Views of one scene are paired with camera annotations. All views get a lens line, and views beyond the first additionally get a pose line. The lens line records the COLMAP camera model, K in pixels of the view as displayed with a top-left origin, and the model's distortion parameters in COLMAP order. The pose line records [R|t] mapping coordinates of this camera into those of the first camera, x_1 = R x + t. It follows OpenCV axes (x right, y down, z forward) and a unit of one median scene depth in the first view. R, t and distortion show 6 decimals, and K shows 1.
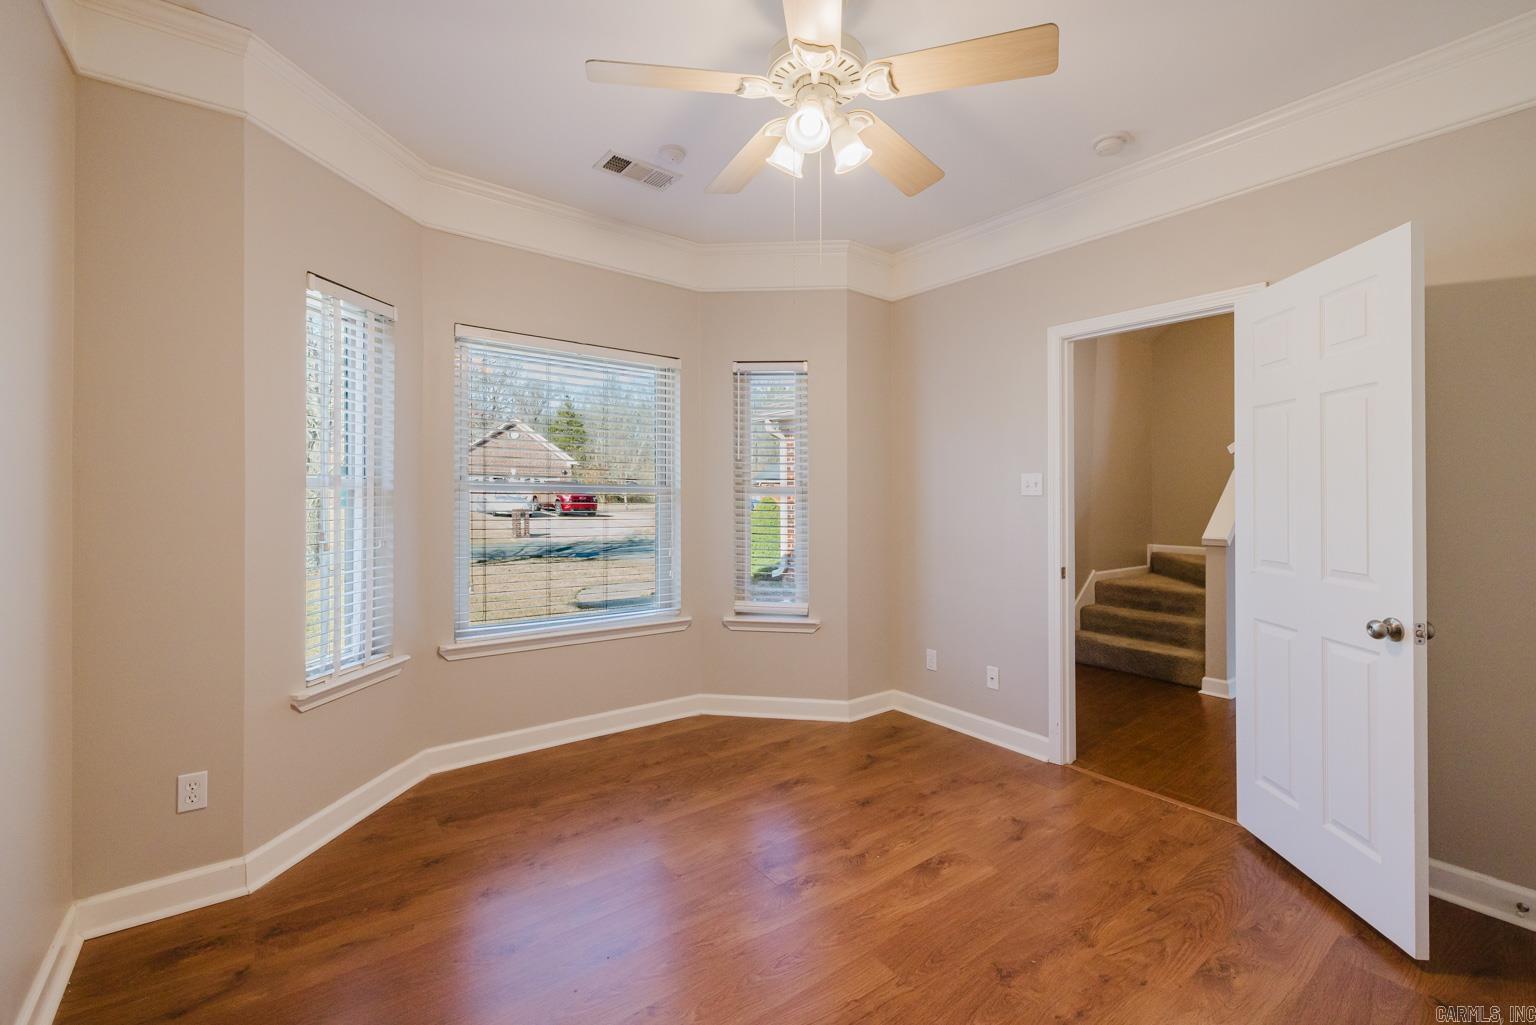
lens RADIAL K [[659.2, 0, 769.1], [0, 659.2, 504.3], [0, 0, 1]] dist [0.003372, 0.000496]
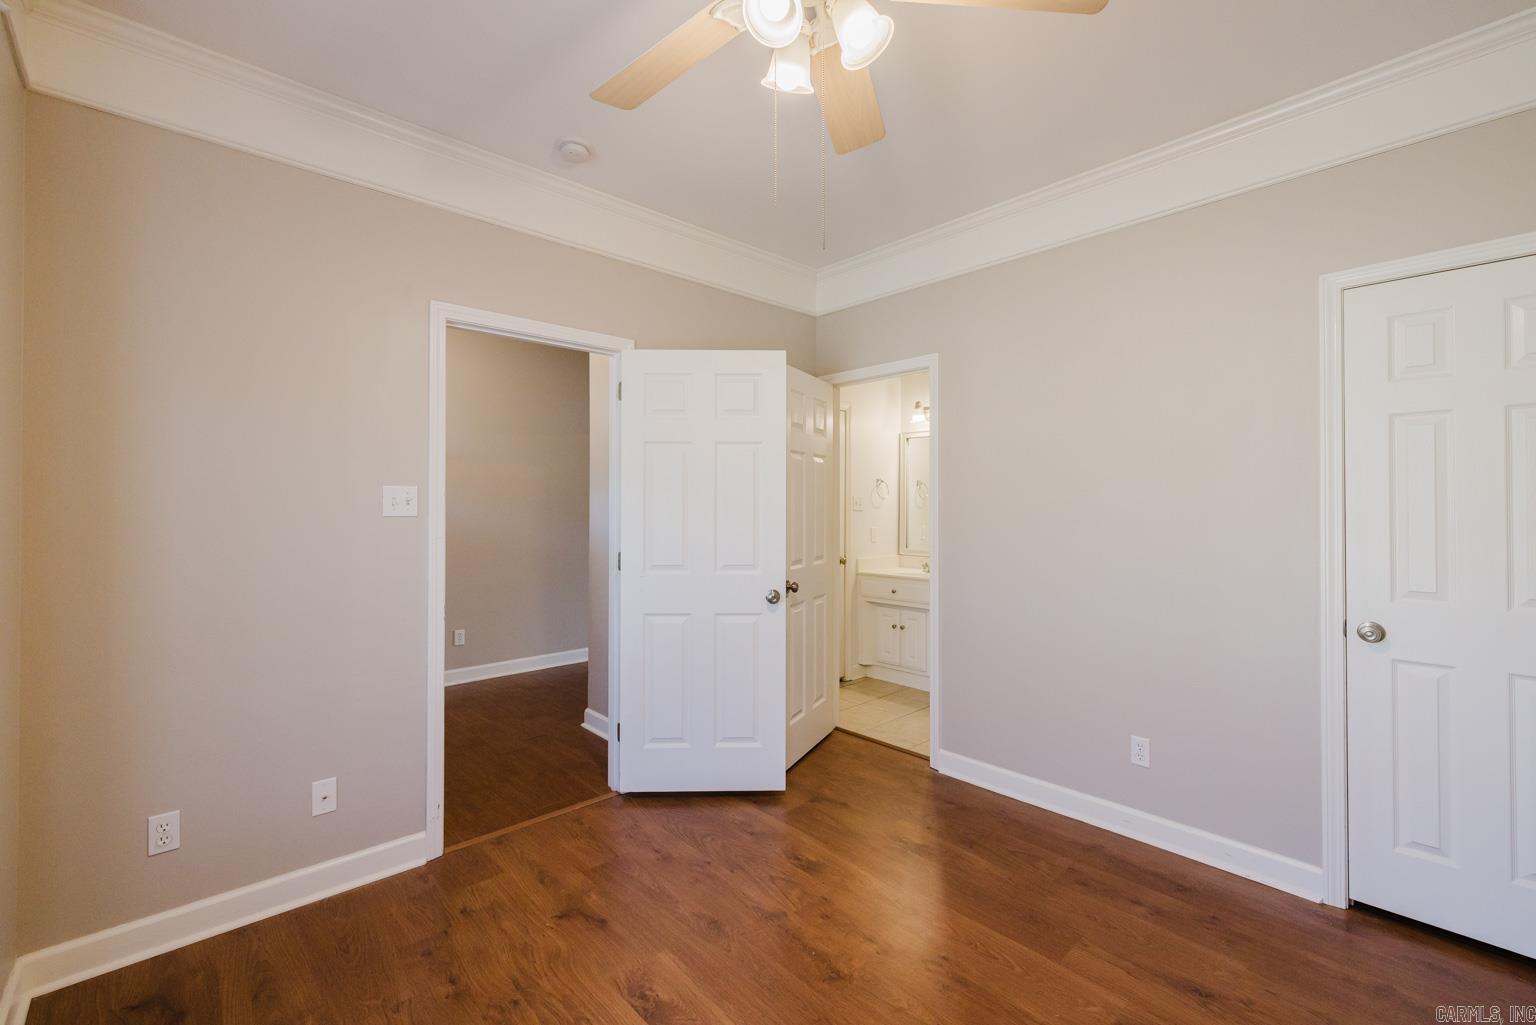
lens RADIAL K [[659.2, 0, 759.4], [0, 659.2, 501.4], [0, 0, 1]] dist [0.003372, 0.000496]
pose [[-0.101351, 0.002762, 0.994847, -0.477270], [0.011518, 0.999932, -0.001603, -0.030324], [-0.994784, 0.011297, -0.101376, 0.856895]]
